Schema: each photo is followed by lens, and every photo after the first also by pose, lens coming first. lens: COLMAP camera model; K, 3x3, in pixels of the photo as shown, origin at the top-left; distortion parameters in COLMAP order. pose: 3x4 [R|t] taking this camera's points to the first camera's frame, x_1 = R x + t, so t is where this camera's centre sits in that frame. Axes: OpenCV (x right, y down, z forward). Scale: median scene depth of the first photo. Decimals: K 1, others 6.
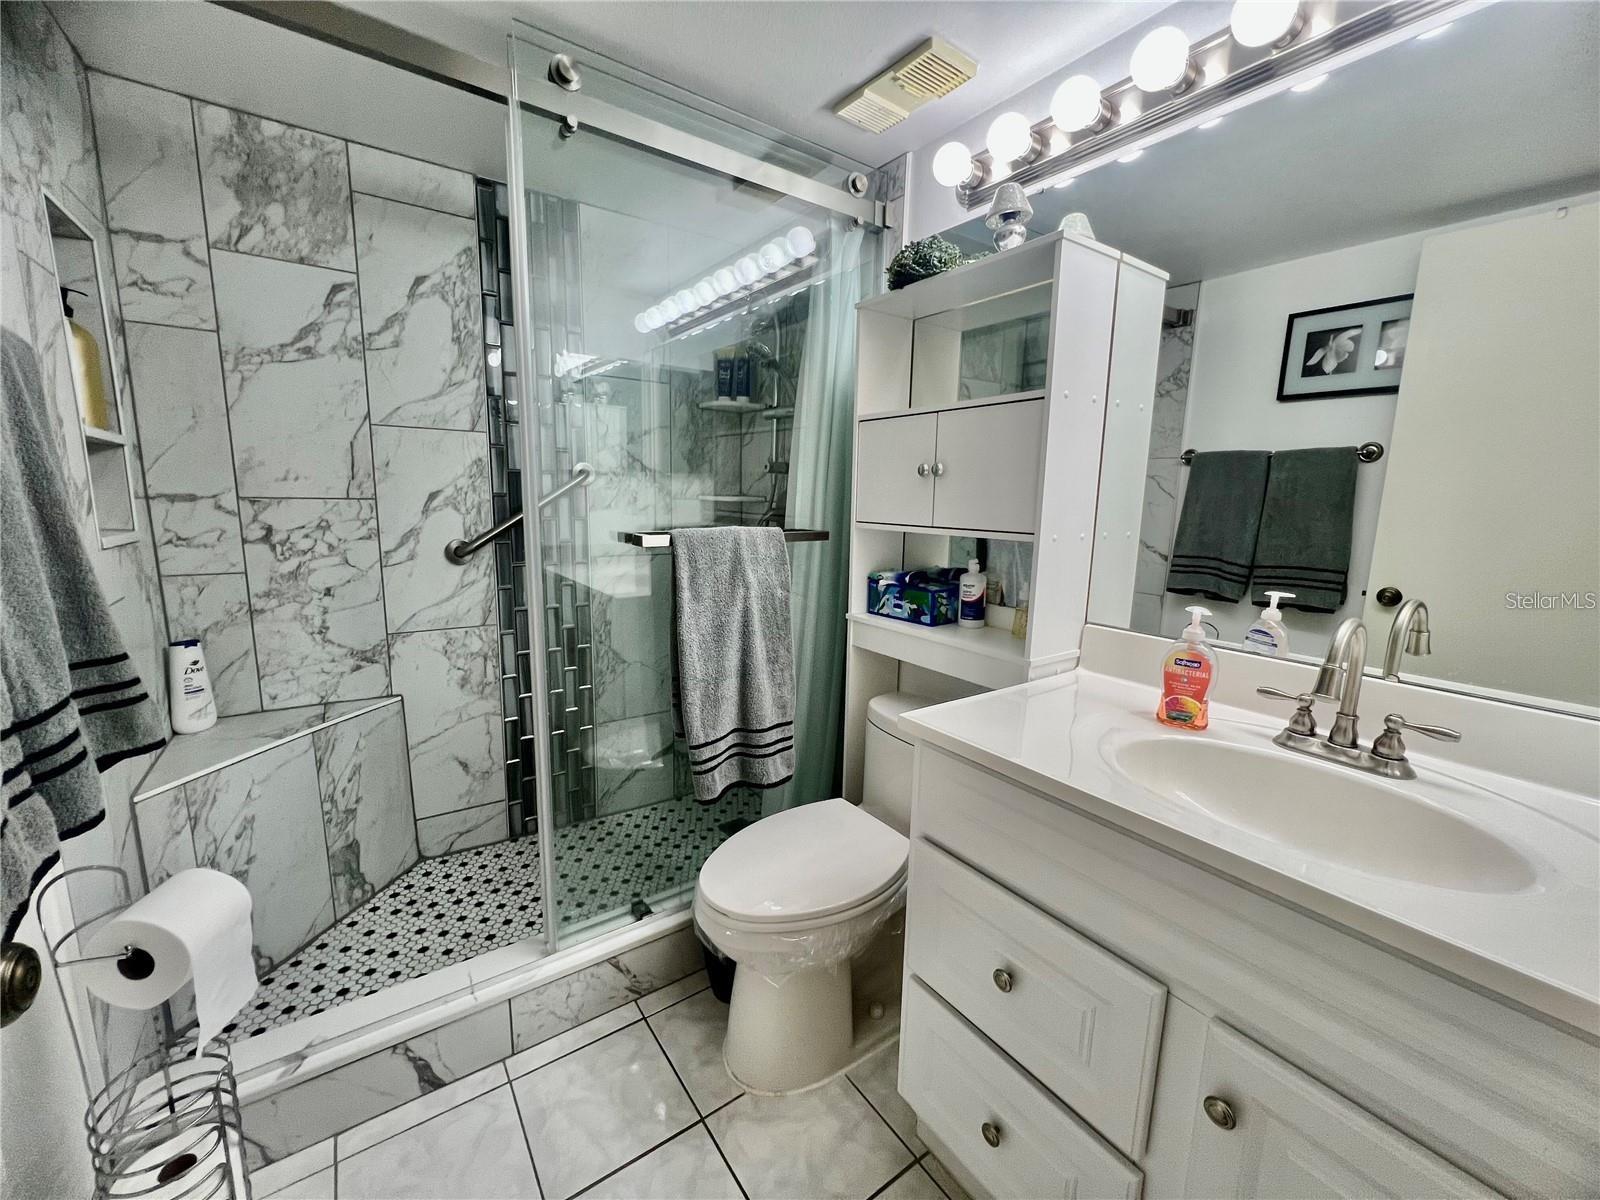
lens RADIAL K [[615.2, 0, 783.3], [0, 615.2, 592.6], [0, 0, 1]] dist [-0.002687, 0.000200]
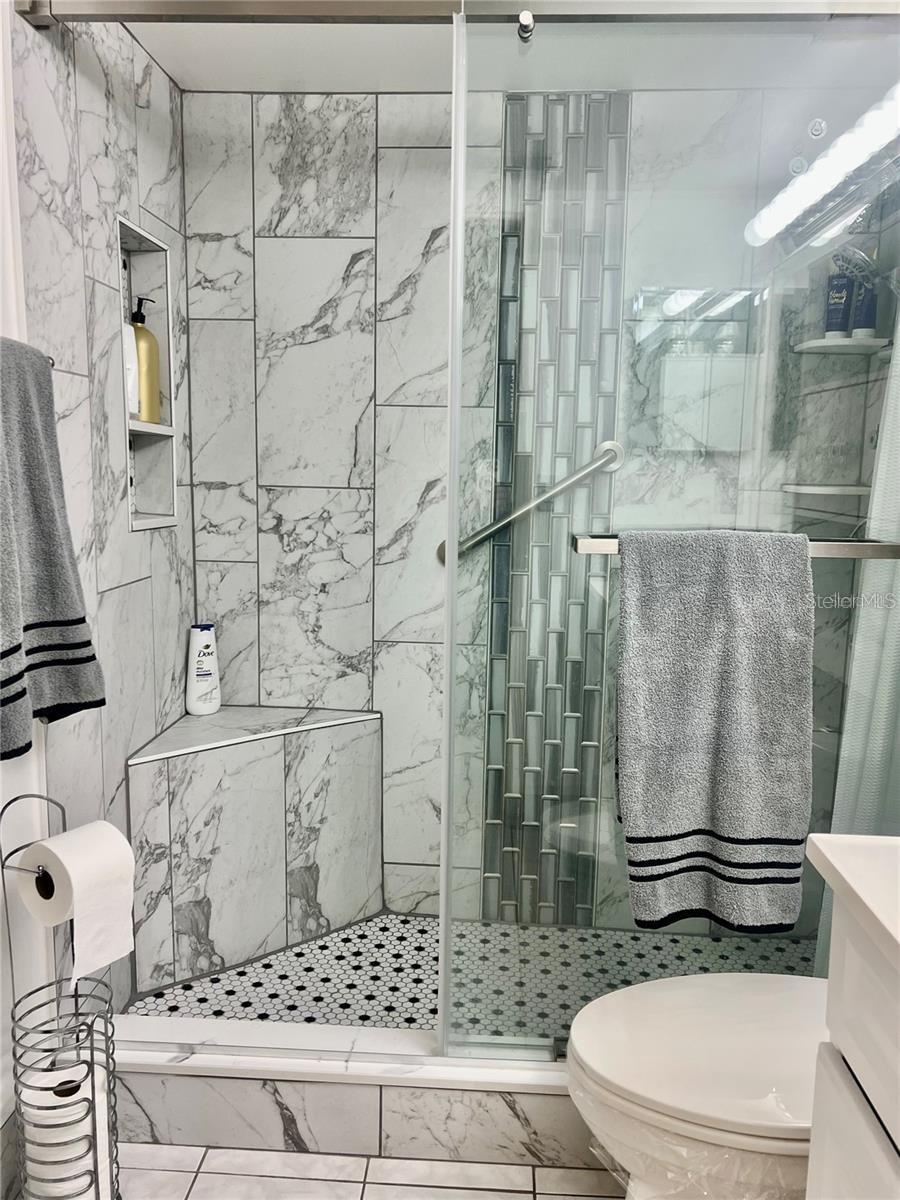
lens RADIAL K [[916.4, 0, 450.0], [0, 916.4, 600.0], [0, 0, 1]] dist [0.053108, -0.065522]
pose [[0.799295, 0.077787, -0.595883, 0.247678], [-0.097343, 0.995251, -0.000652, -0.001215], [0.593002, 0.058527, 0.803071, 0.008276]]
